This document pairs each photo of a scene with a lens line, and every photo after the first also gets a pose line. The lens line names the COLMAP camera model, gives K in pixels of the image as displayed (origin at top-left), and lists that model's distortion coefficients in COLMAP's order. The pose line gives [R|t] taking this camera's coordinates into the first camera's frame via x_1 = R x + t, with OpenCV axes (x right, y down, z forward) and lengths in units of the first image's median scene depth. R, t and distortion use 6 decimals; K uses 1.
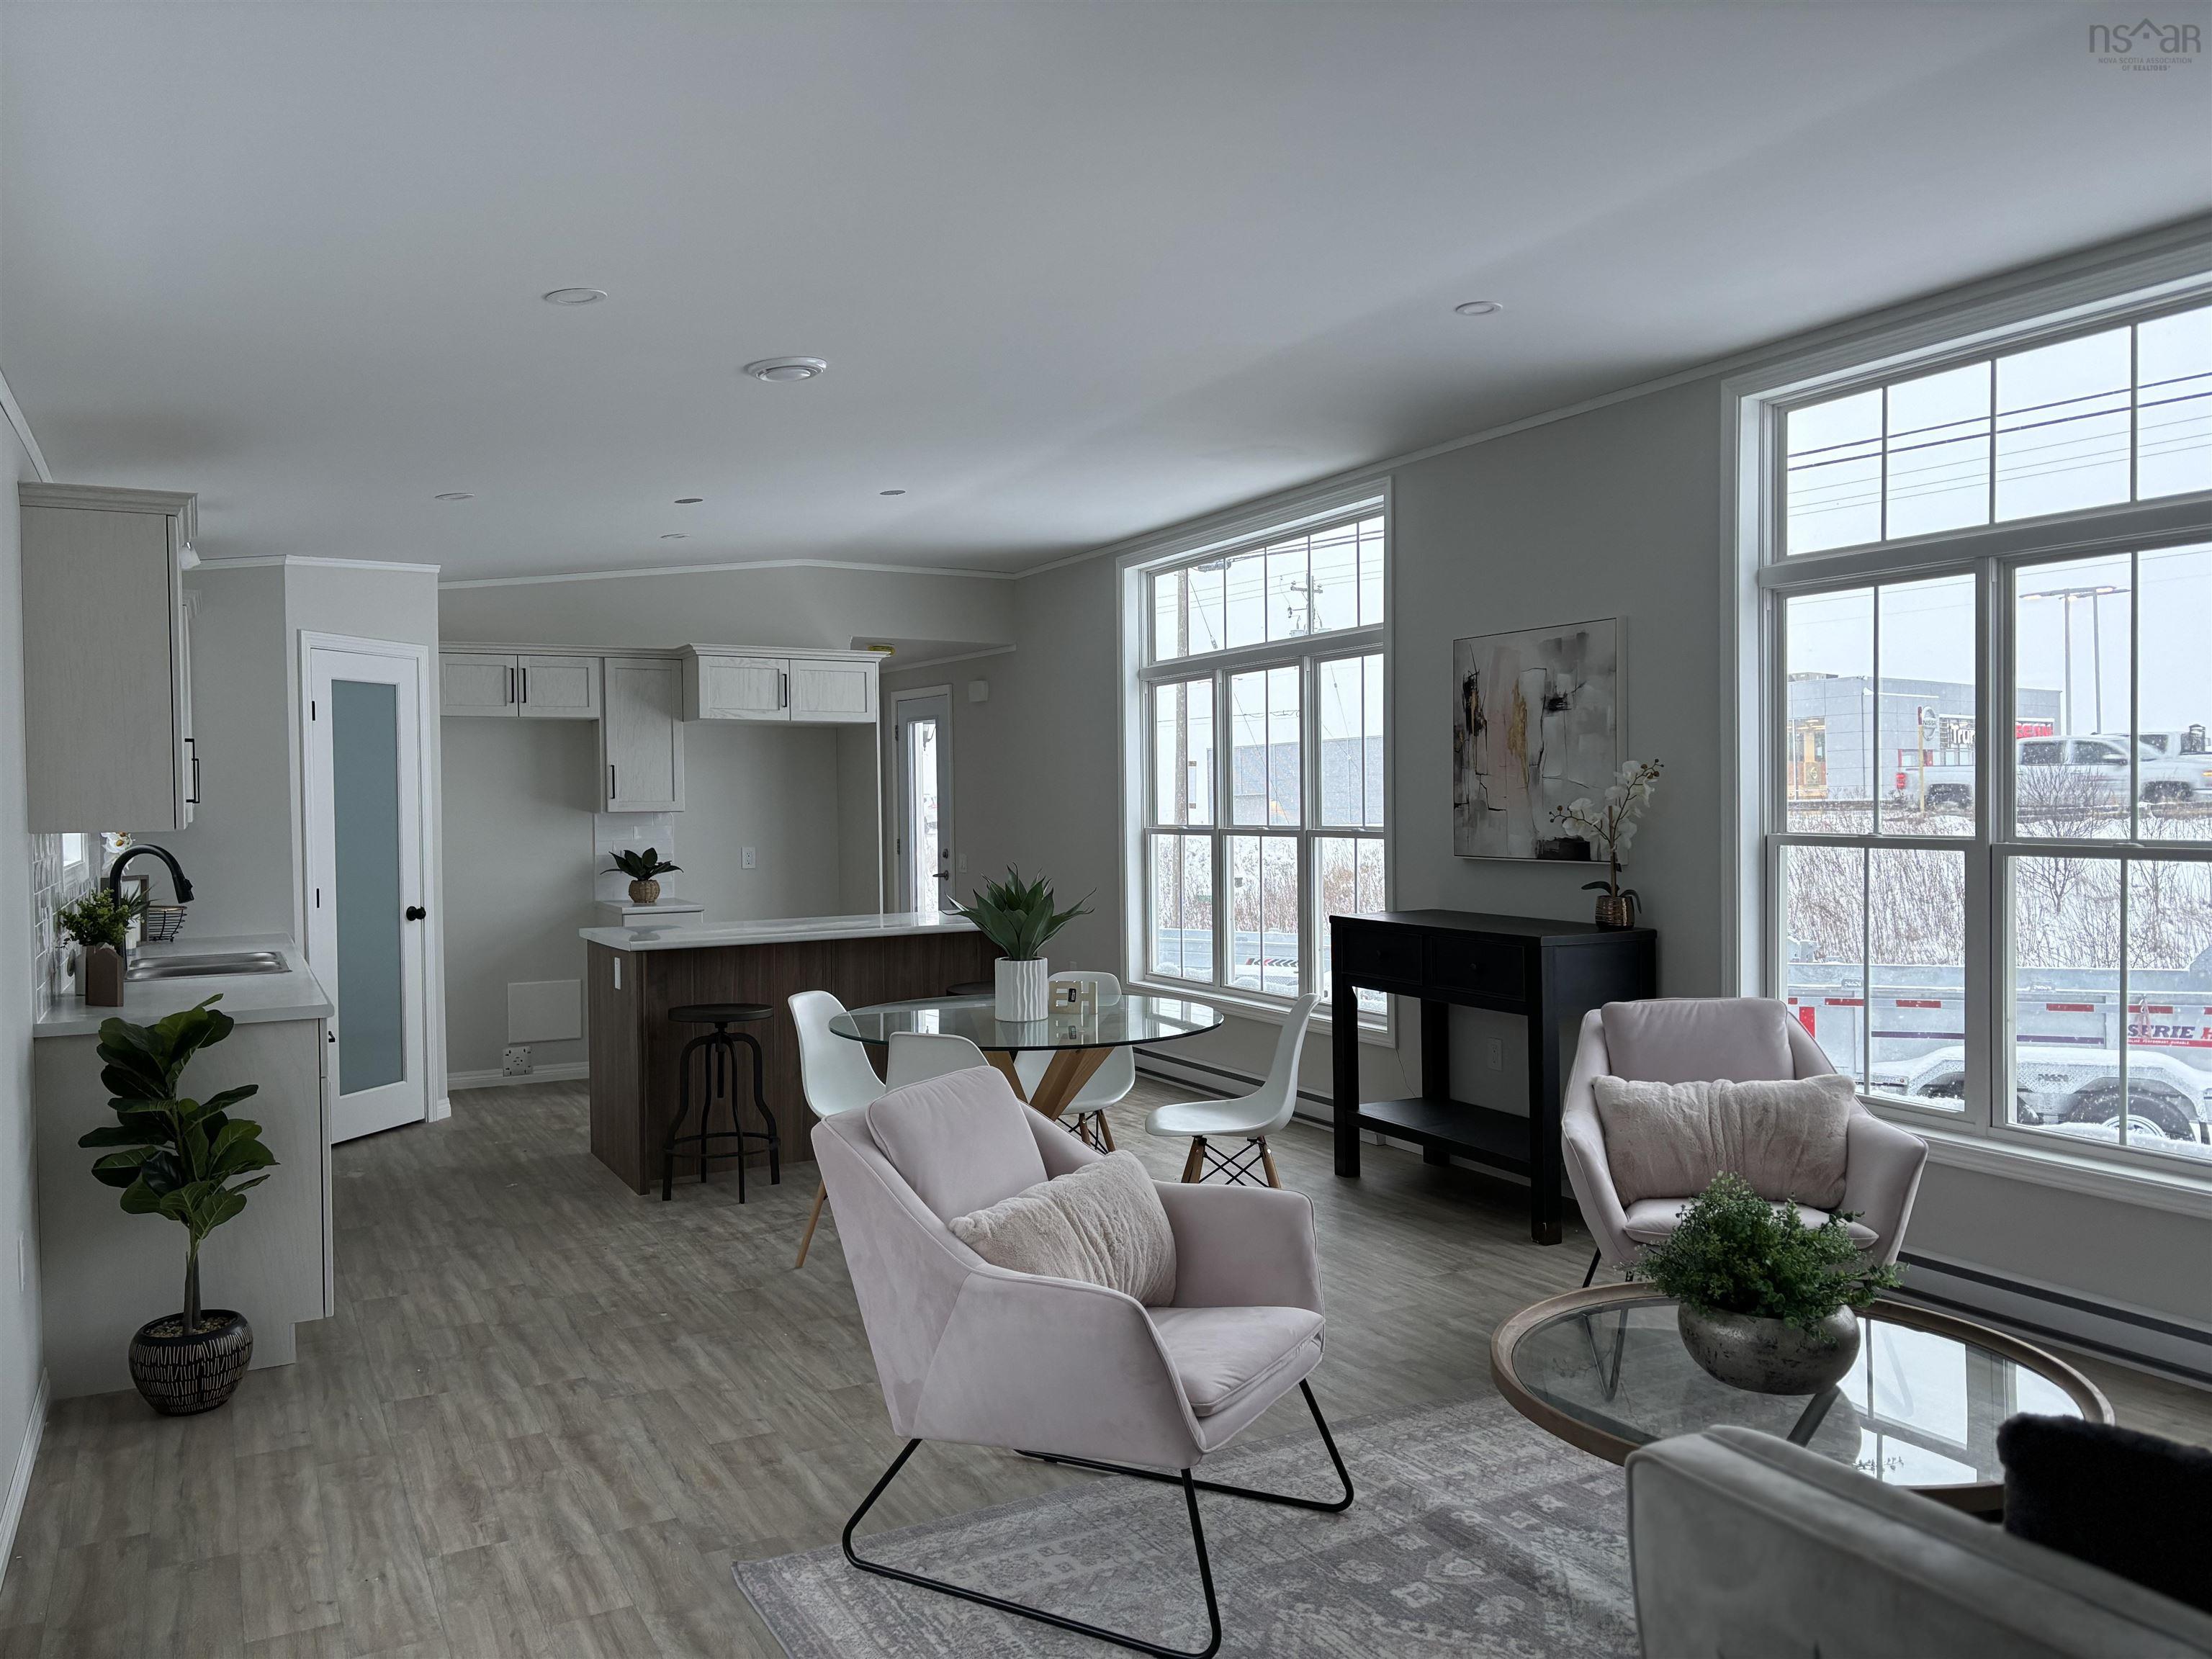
lens RADIAL K [[1644.9, 0, 1110.5], [0, 1644.9, 825.8], [0, 0, 1]] dist [0.042558, -0.038529]
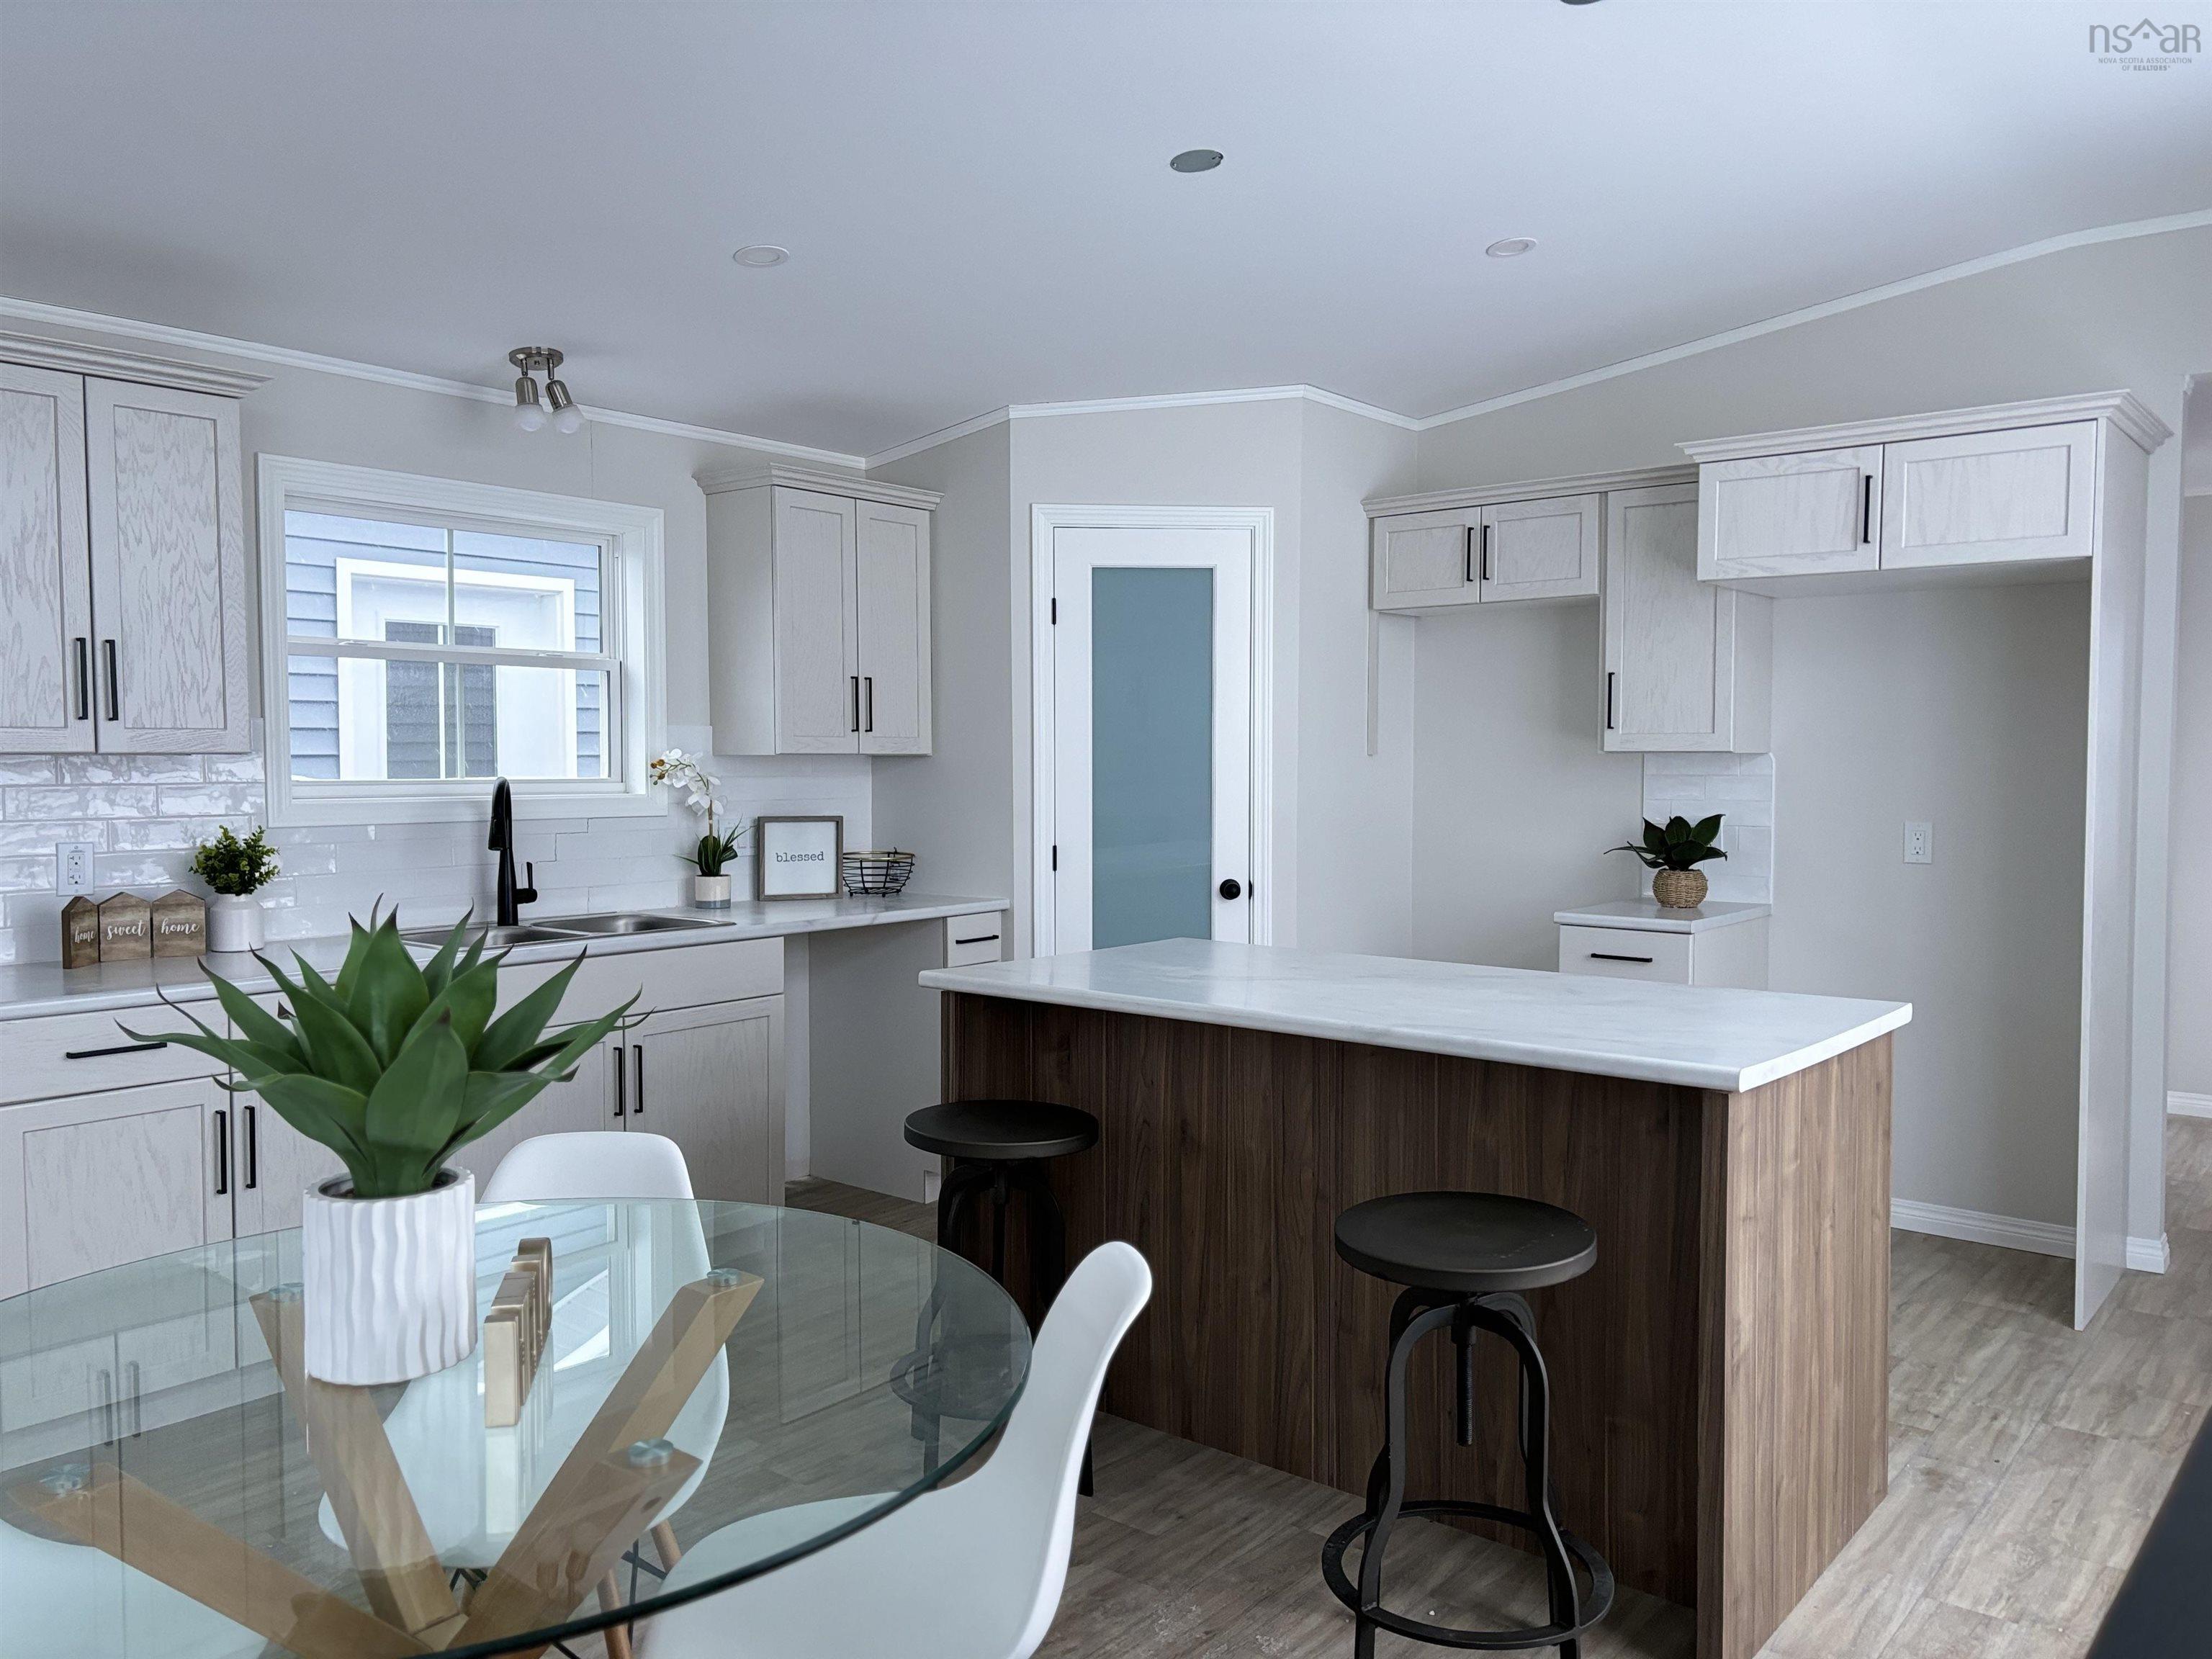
lens RADIAL K [[1644.9, 0, 1081.6], [0, 1644.9, 816.3], [0, 0, 1]] dist [0.042558, -0.038529]
pose [[0.351813, 0.053822, -0.934522, 0.190940], [-0.017490, 0.998549, 0.050925, -0.011809], [0.935907, -0.001571, 0.352244, 0.613782]]
